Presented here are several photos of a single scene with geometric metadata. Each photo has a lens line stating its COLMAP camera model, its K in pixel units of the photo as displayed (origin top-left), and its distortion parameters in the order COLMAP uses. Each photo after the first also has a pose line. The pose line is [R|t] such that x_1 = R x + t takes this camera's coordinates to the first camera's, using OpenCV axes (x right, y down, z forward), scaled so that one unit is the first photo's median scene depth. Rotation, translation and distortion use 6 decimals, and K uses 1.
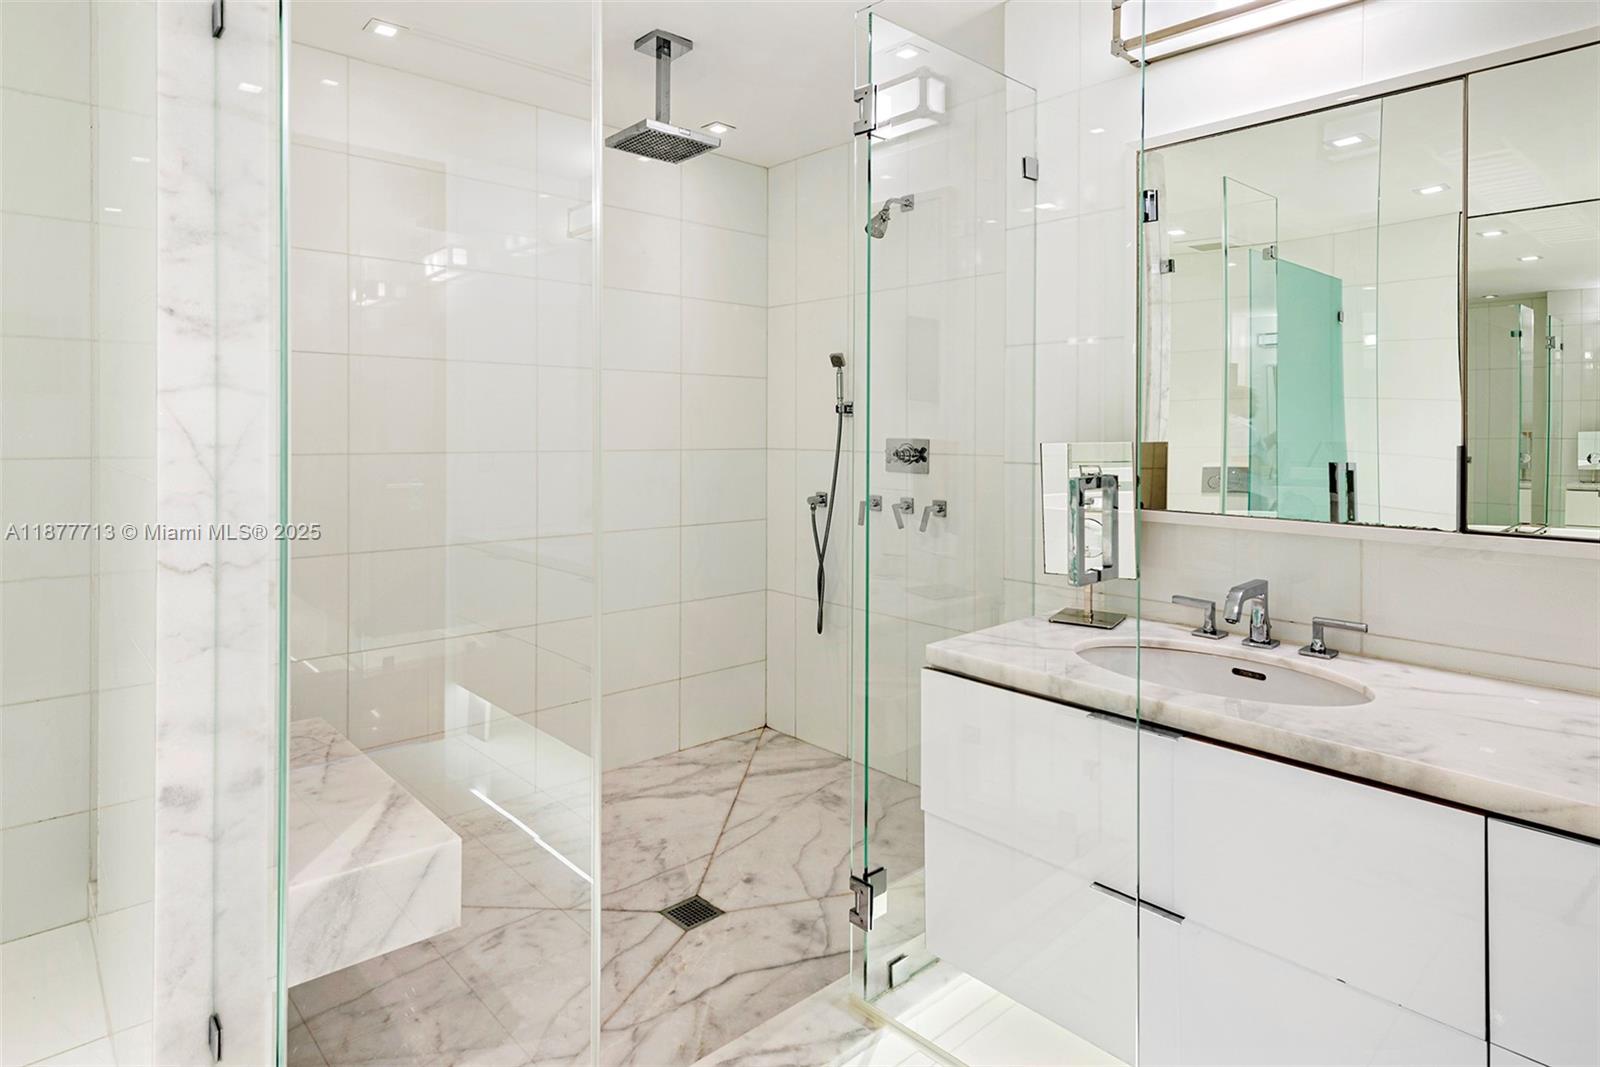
lens RADIAL K [[905.4, 0, 798.2], [0, 905.4, 424.6], [0, 0, 1]] dist [-0.002375, -0.000954]
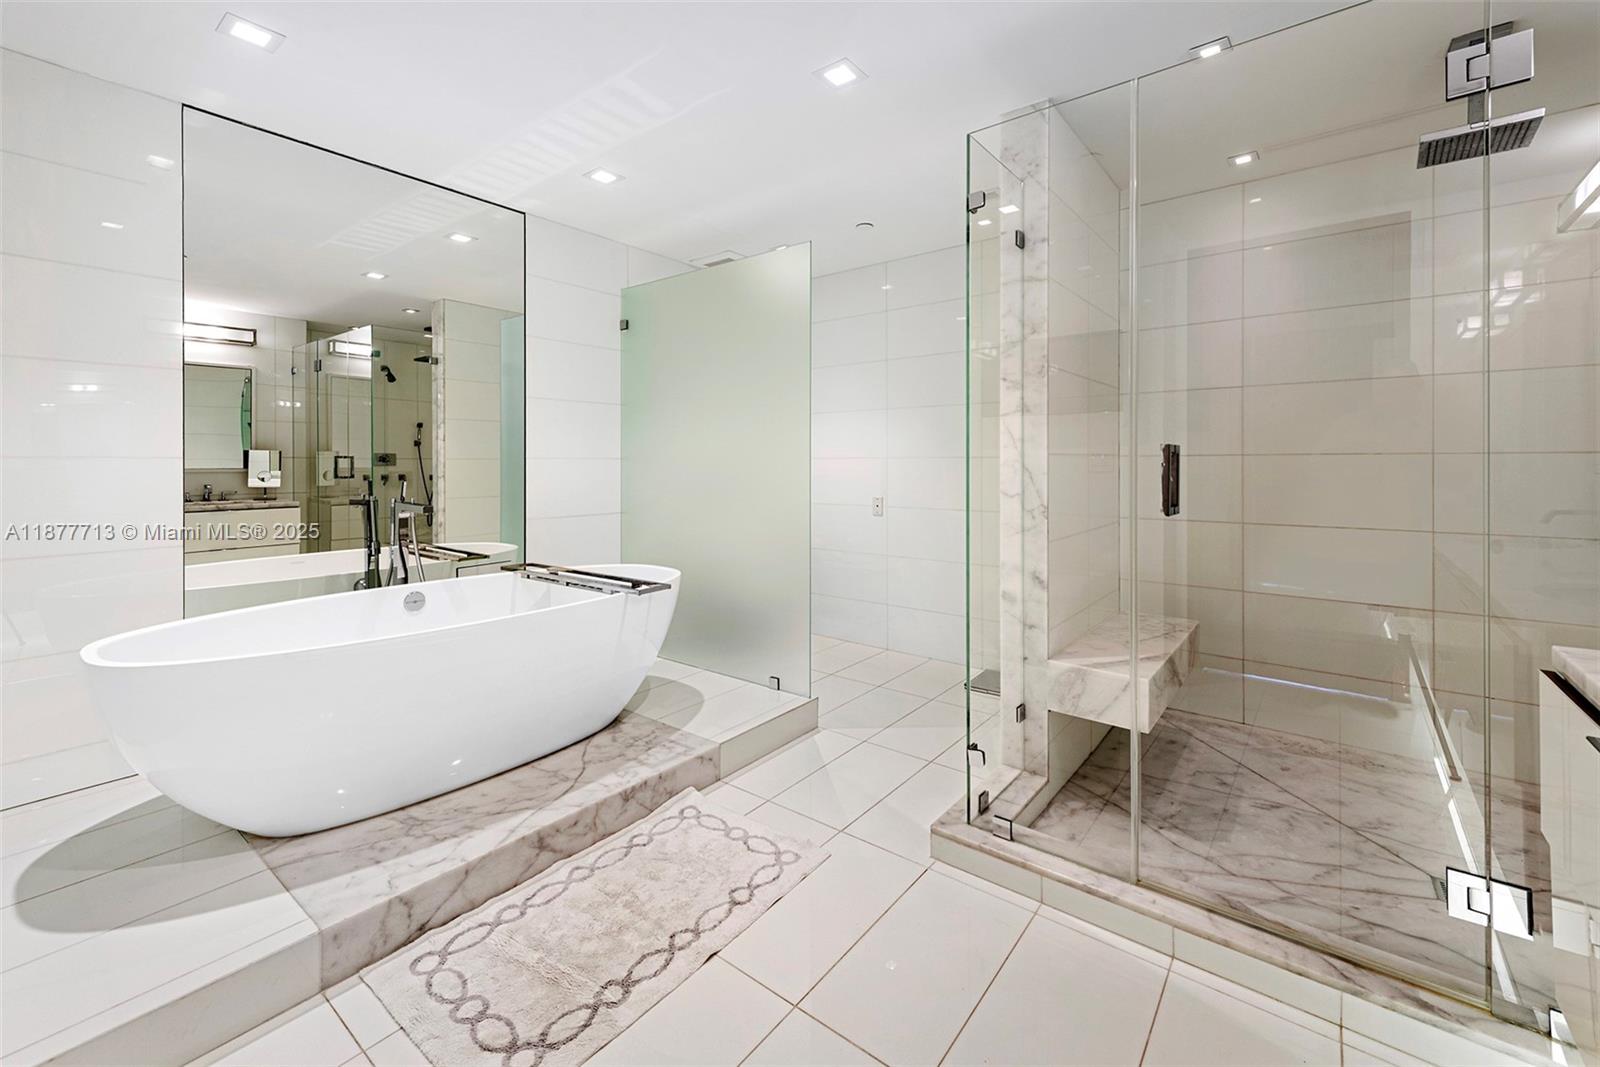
lens RADIAL K [[663.4, 0, 799.9], [0, 663.4, 453.2], [0, 0, 1]] dist [-0.001151, -0.000437]
pose [[0.175213, 0.000790, -0.984530, 0.613760], [0.001895, 0.999998, 0.001139, 0.040732], [0.984529, -0.002066, 0.175211, 0.153475]]
